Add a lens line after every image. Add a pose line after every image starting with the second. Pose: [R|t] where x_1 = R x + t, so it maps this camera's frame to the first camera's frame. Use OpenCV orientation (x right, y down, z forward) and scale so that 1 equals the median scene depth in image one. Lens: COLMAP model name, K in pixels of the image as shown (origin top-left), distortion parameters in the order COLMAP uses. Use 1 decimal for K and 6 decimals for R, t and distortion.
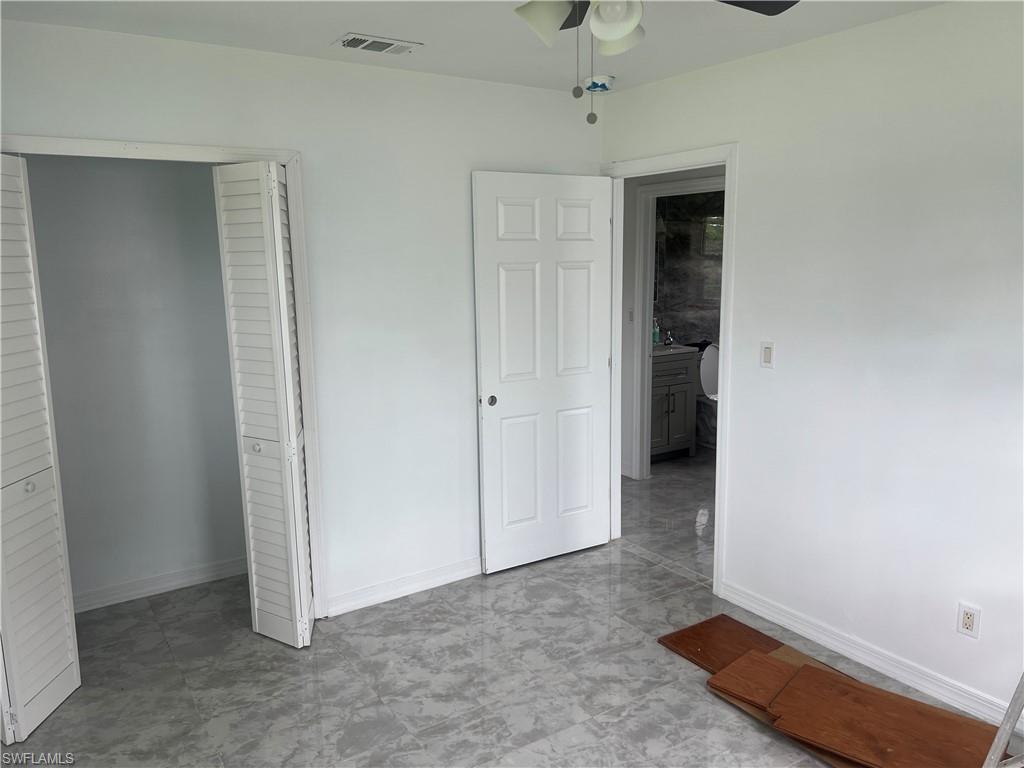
lens RADIAL K [[771.0, 0, 509.9], [0, 771.0, 384.8], [0, 0, 1]] dist [-0.055519, -0.001834]
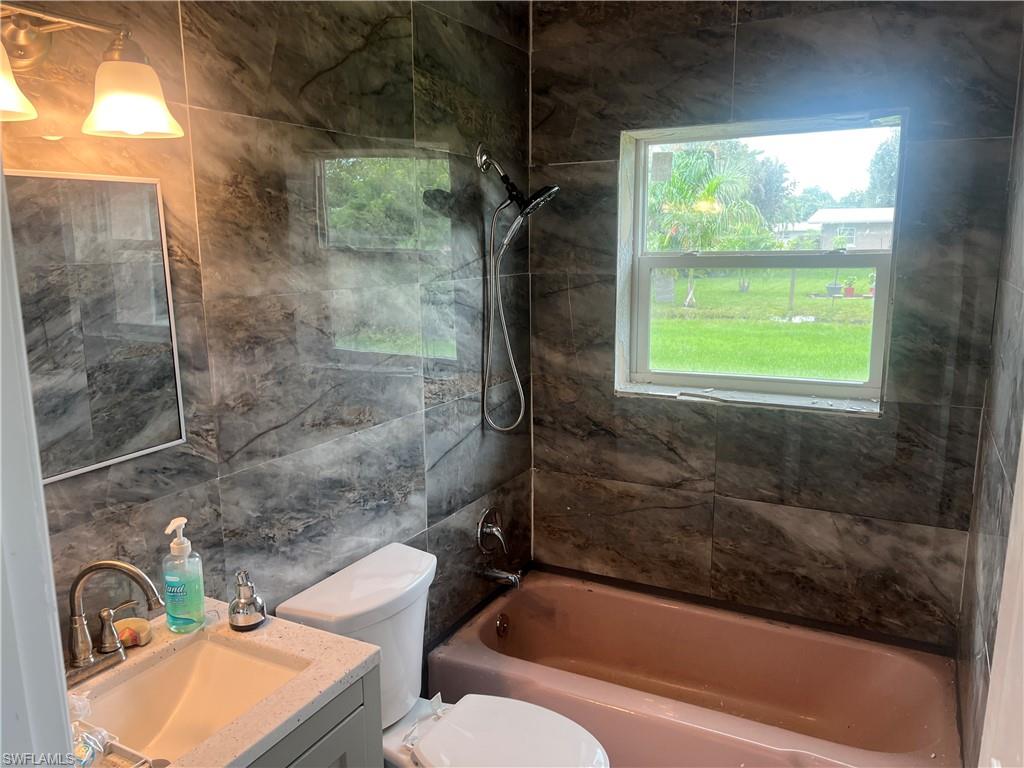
lens RADIAL K [[771.0, 0, 512.9], [0, 771.0, 387.0], [0, 0, 1]] dist [-0.055519, -0.001834]
pose [[0.872171, -0.090675, 0.480724, 0.164260], [0.083645, 0.995842, 0.036082, -0.122068], [-0.481997, 0.008740, 0.876129, 0.725173]]
